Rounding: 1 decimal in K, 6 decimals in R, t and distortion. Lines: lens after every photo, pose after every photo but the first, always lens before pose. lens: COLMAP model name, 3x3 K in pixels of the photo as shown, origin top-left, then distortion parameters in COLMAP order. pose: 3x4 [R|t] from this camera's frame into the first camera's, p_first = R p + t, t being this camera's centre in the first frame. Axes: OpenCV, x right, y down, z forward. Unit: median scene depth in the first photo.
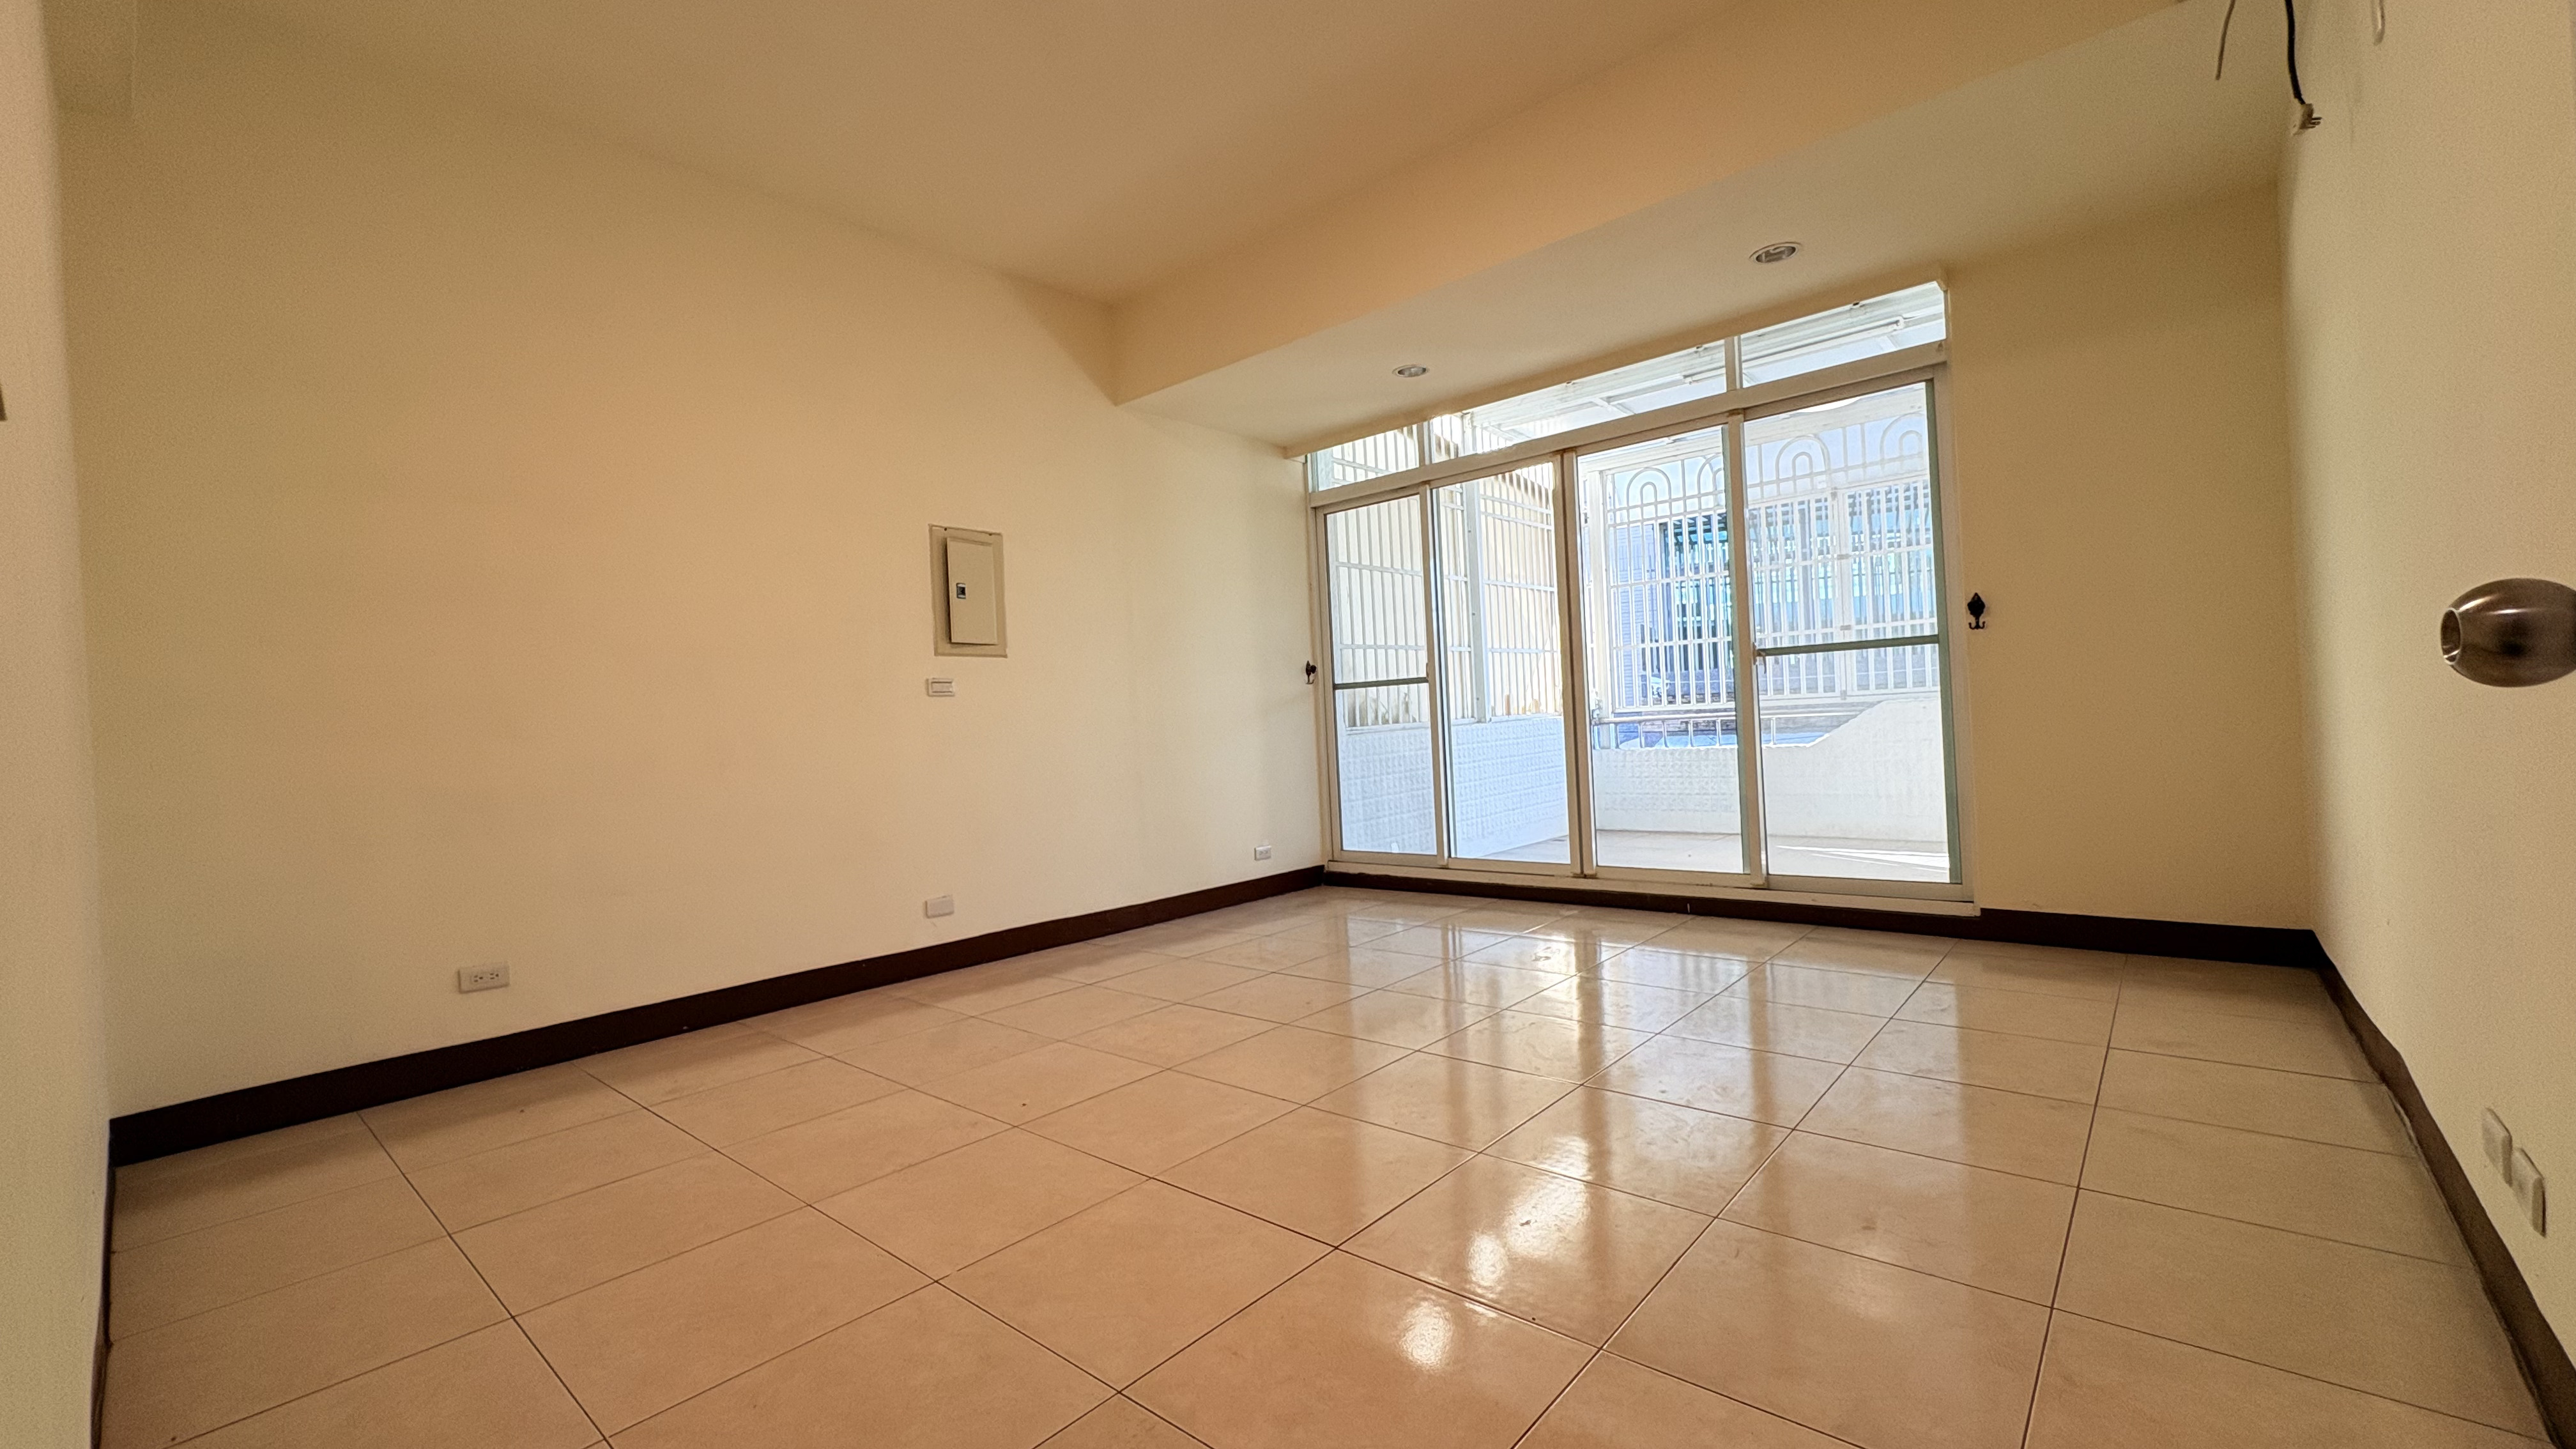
lens RADIAL K [[1028.0, 0, 1296.8], [0, 1028.0, 731.4], [0, 0, 1]] dist [0.000506, -0.000475]
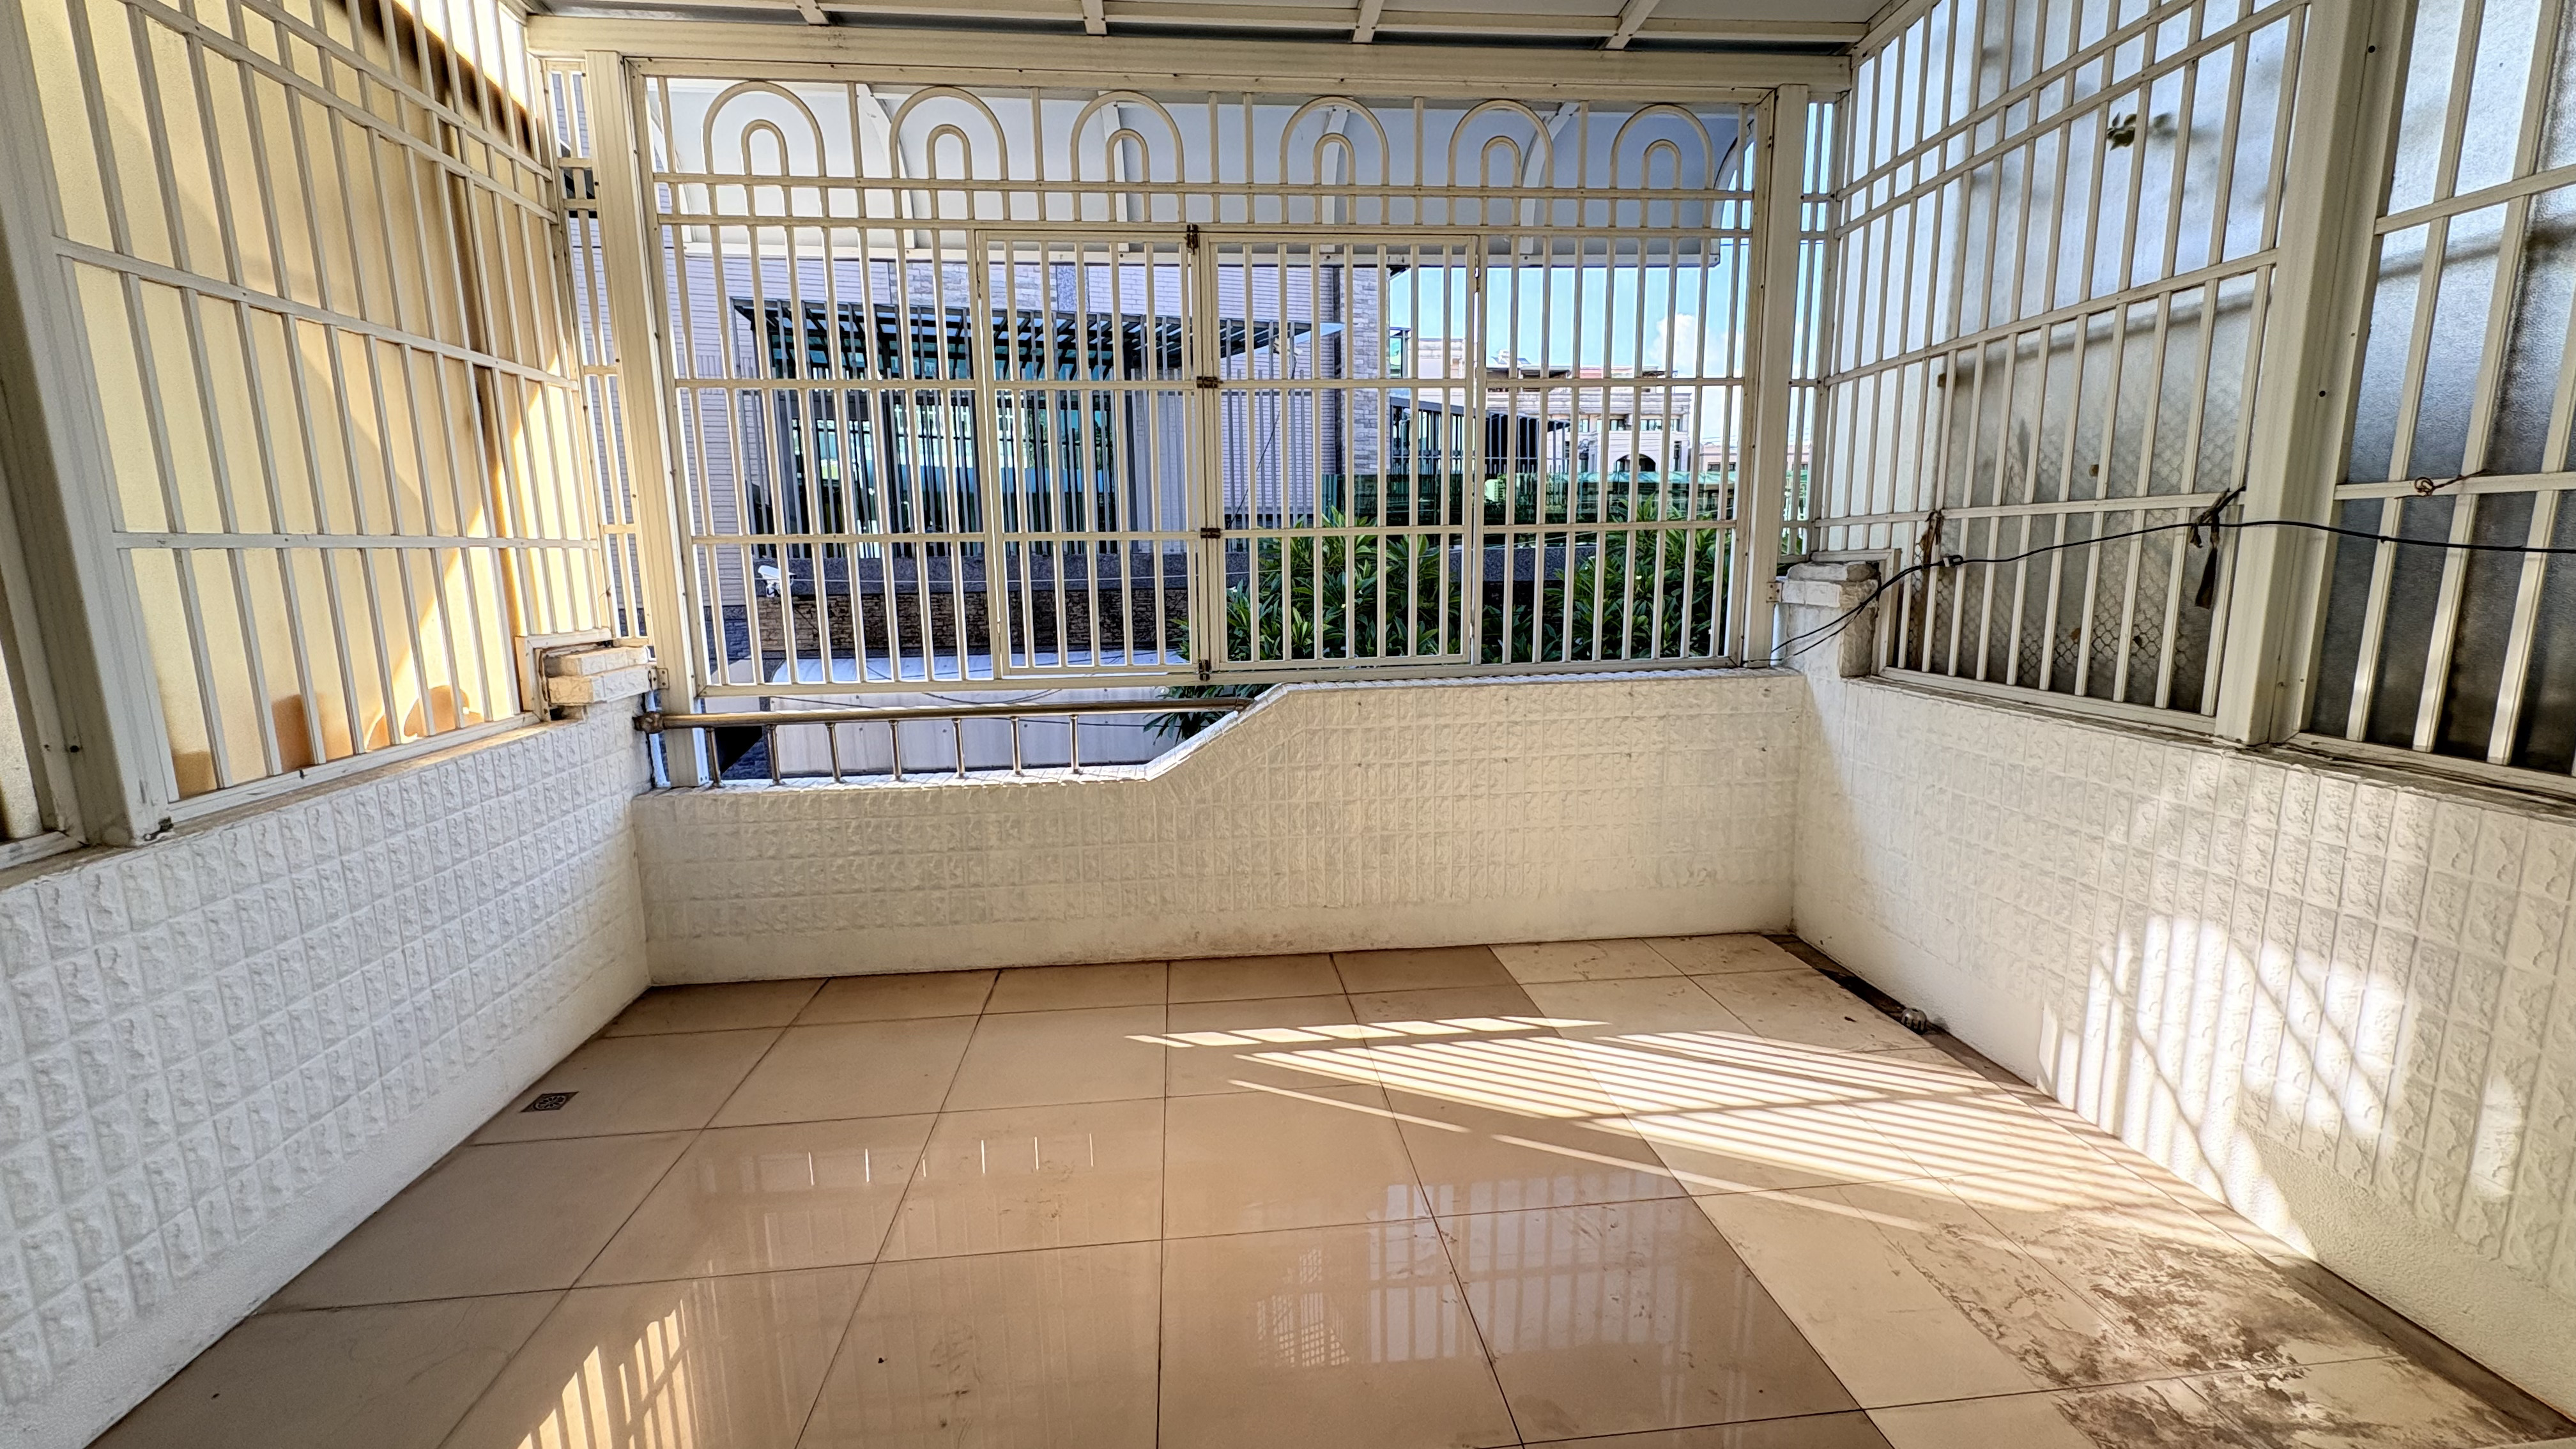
lens RADIAL K [[1028.0, 0, 1291.7], [0, 1028.0, 728.7], [0, 0, 1]] dist [0.000506, -0.000475]
pose [[0.682669, -0.081007, 0.726224, 0.192953], [-0.012714, 0.992369, 0.122646, -0.067848], [-0.730617, -0.092960, 0.676429, 0.620272]]
